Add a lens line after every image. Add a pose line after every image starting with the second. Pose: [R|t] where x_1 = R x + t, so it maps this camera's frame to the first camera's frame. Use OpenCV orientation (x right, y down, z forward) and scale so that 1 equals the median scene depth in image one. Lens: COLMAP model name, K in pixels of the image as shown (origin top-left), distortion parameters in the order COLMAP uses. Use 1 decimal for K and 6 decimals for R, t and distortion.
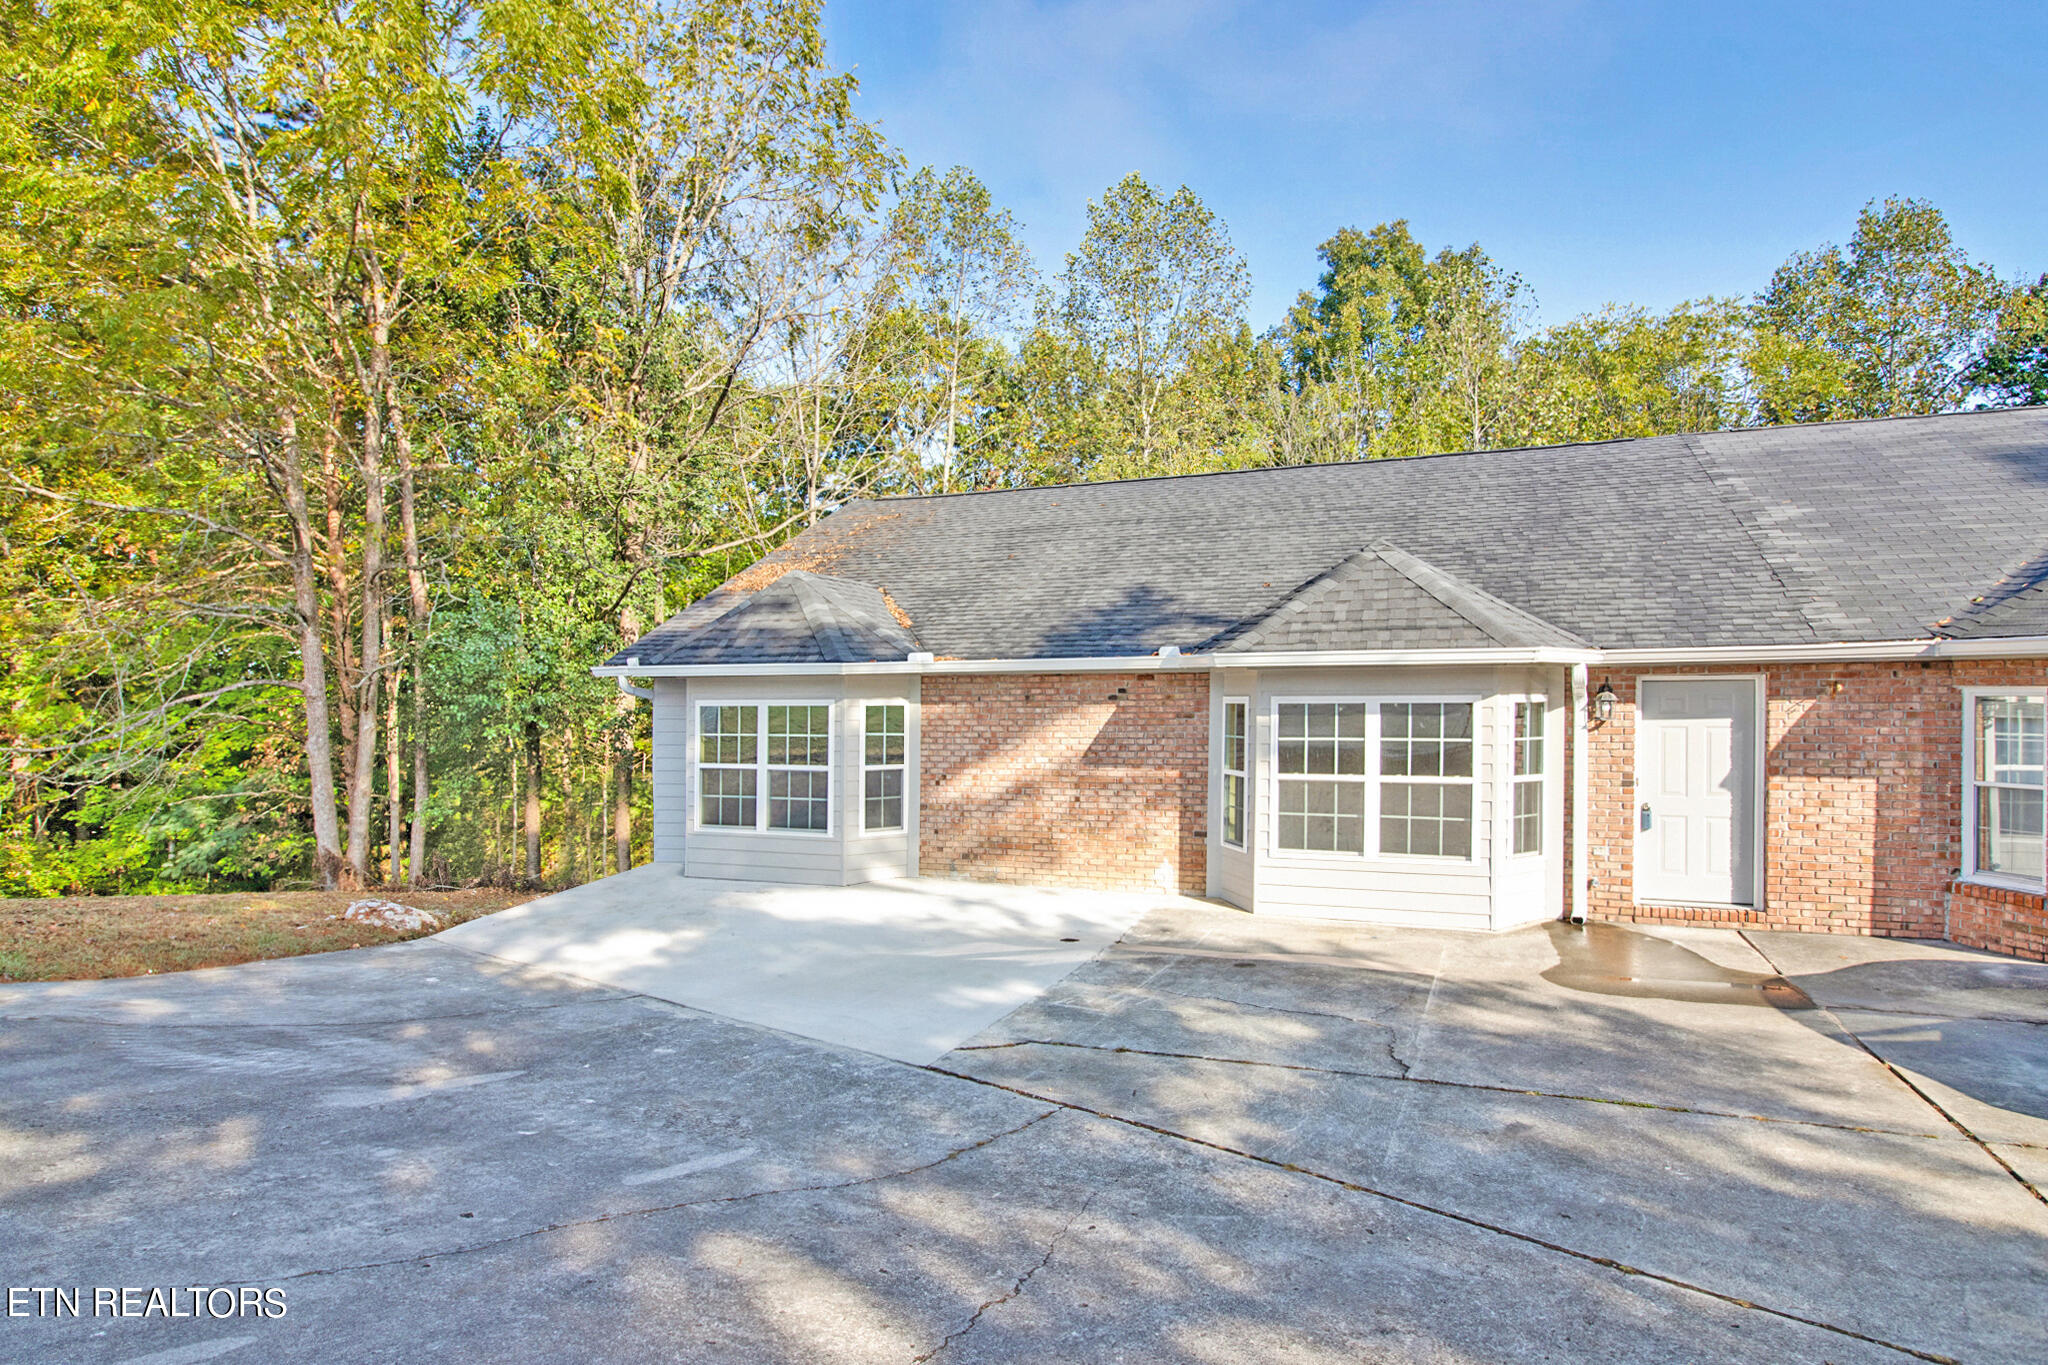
lens RADIAL K [[963.0, 0, 1115.2], [0, 963.0, 719.1], [0, 0, 1]] dist [0.001392, -0.004348]
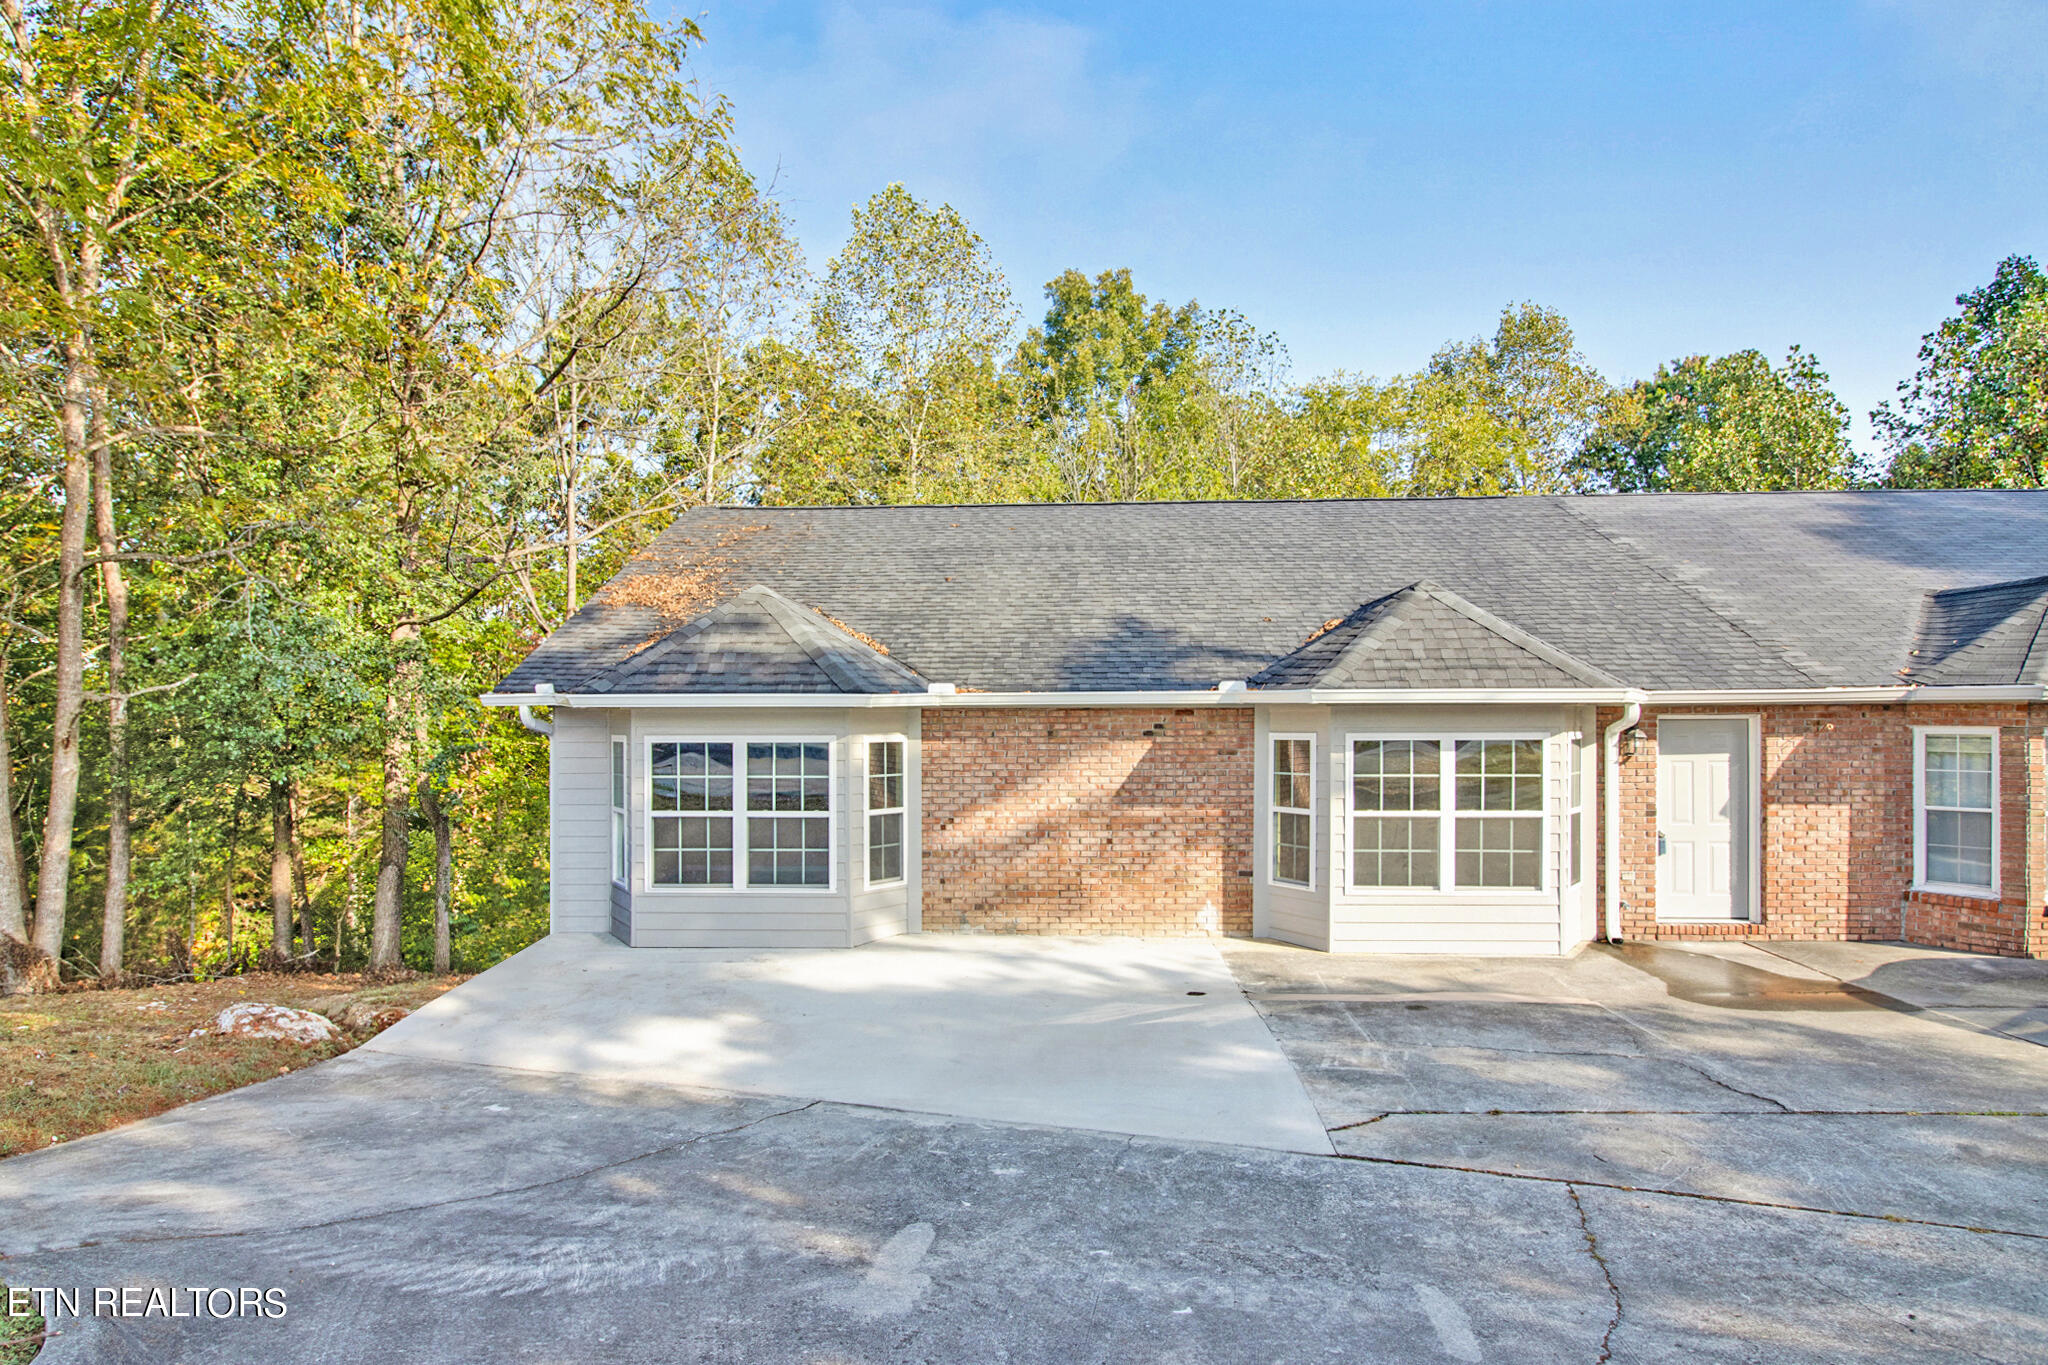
lens RADIAL K [[963.0, 0, 1111.0], [0, 963.0, 738.3], [0, 0, 1]] dist [0.001392, -0.004348]
pose [[0.963144, -0.000510, 0.268986, -0.362828], [0.003608, 0.999933, -0.011025, -0.008833], [-0.268963, 0.011589, 0.963081, 0.110327]]
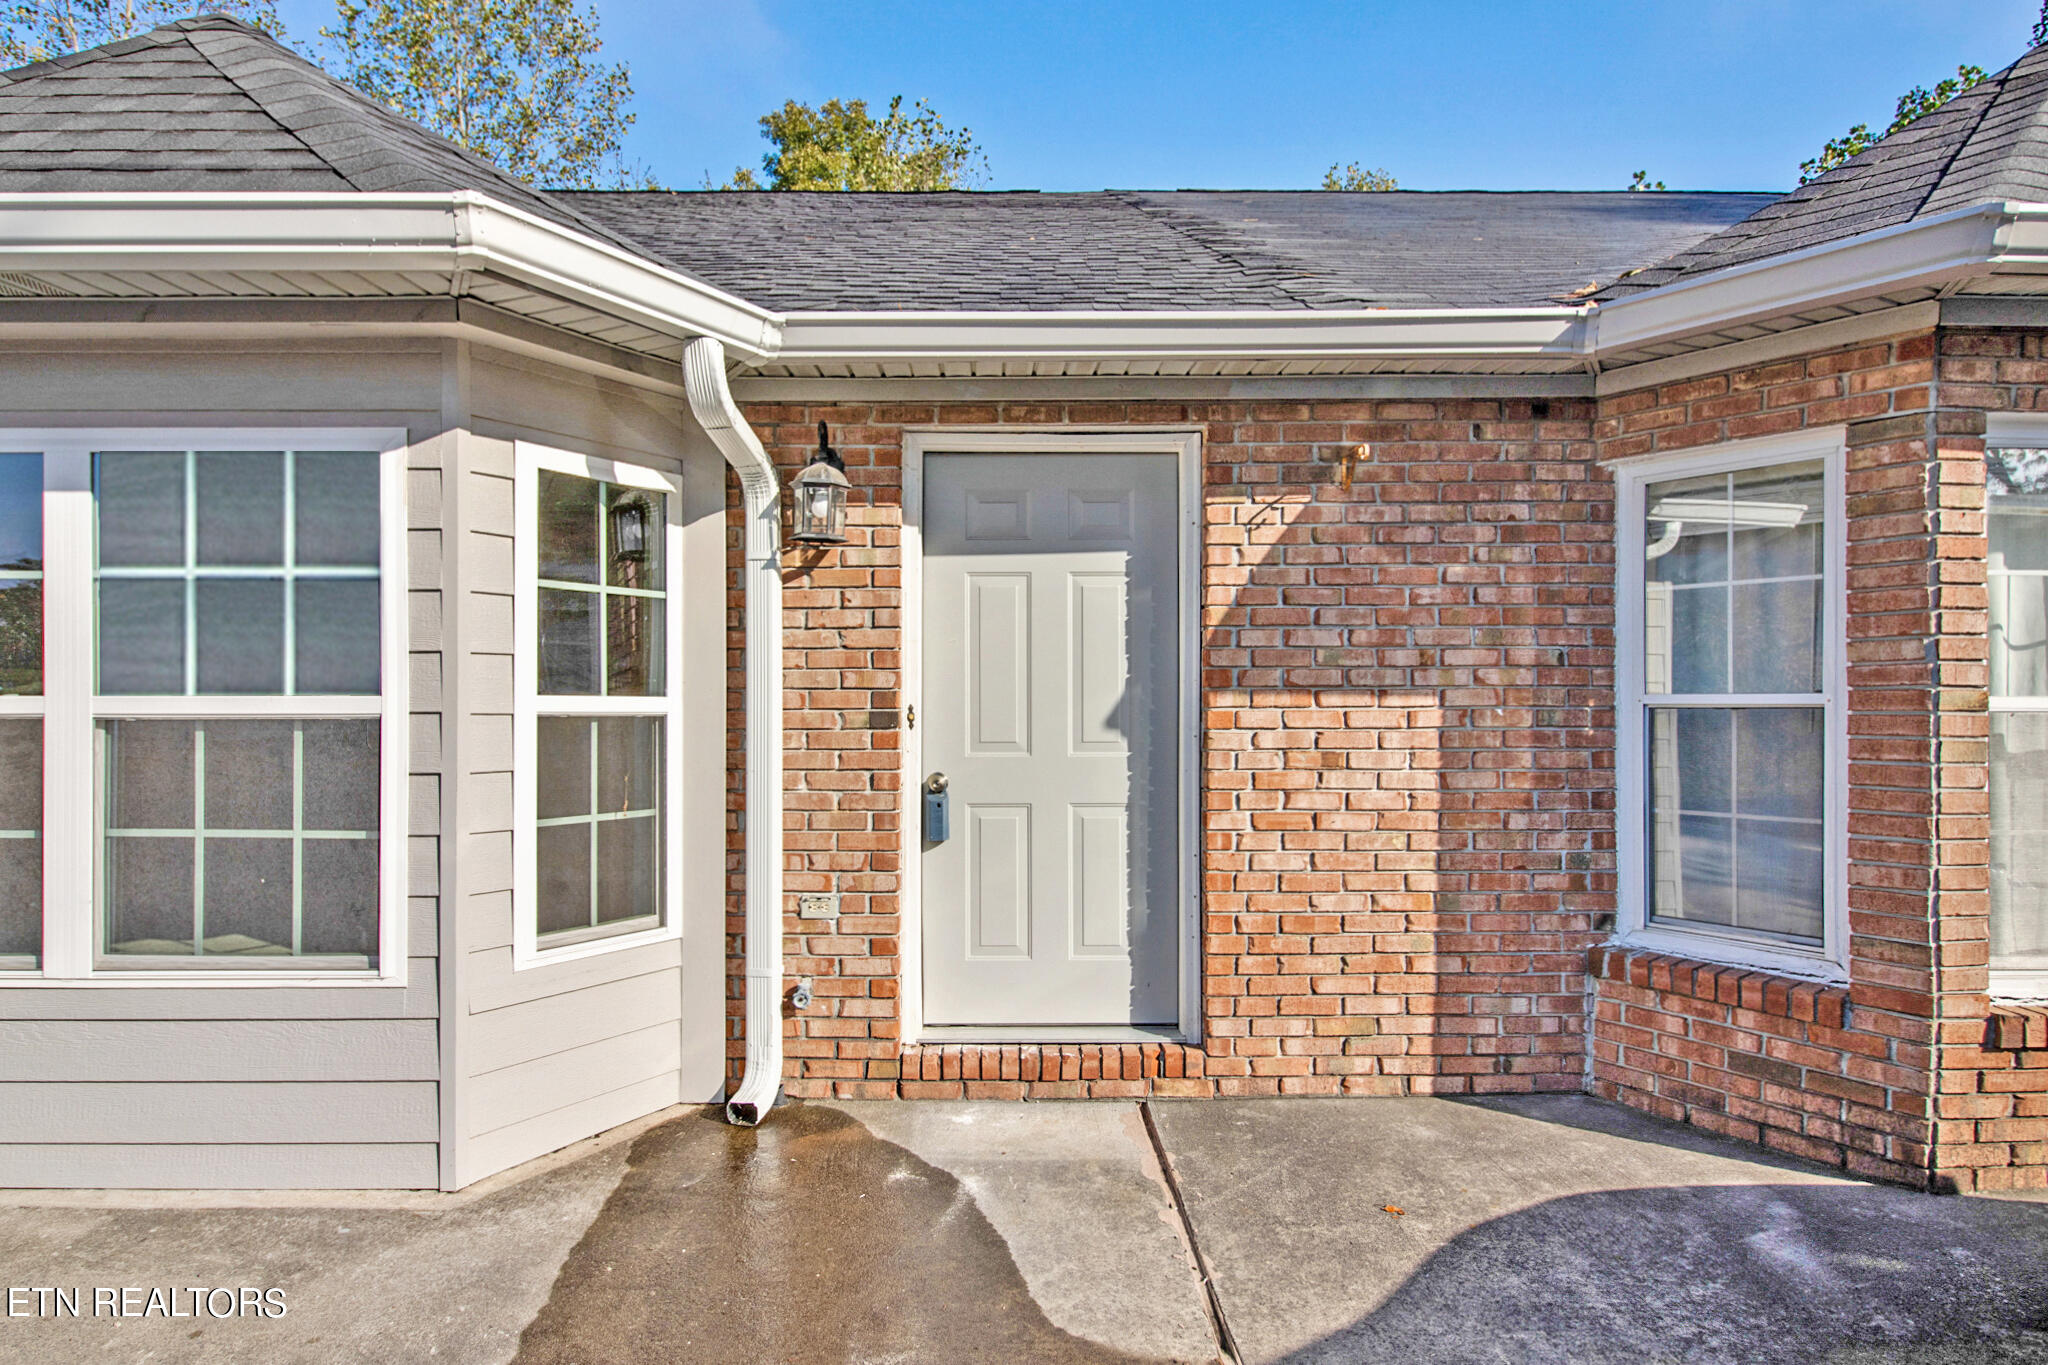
lens RADIAL K [[1215.1, 0, 940.9], [0, 1215.1, 681.8], [0, 0, 1]] dist [0.003688, 0.001426]
pose [[0.938464, 0.008098, 0.345281, 0.400439], [-0.000420, 0.999751, -0.022304, 0.063907], [-0.345376, 0.020786, 0.938234, 0.566233]]
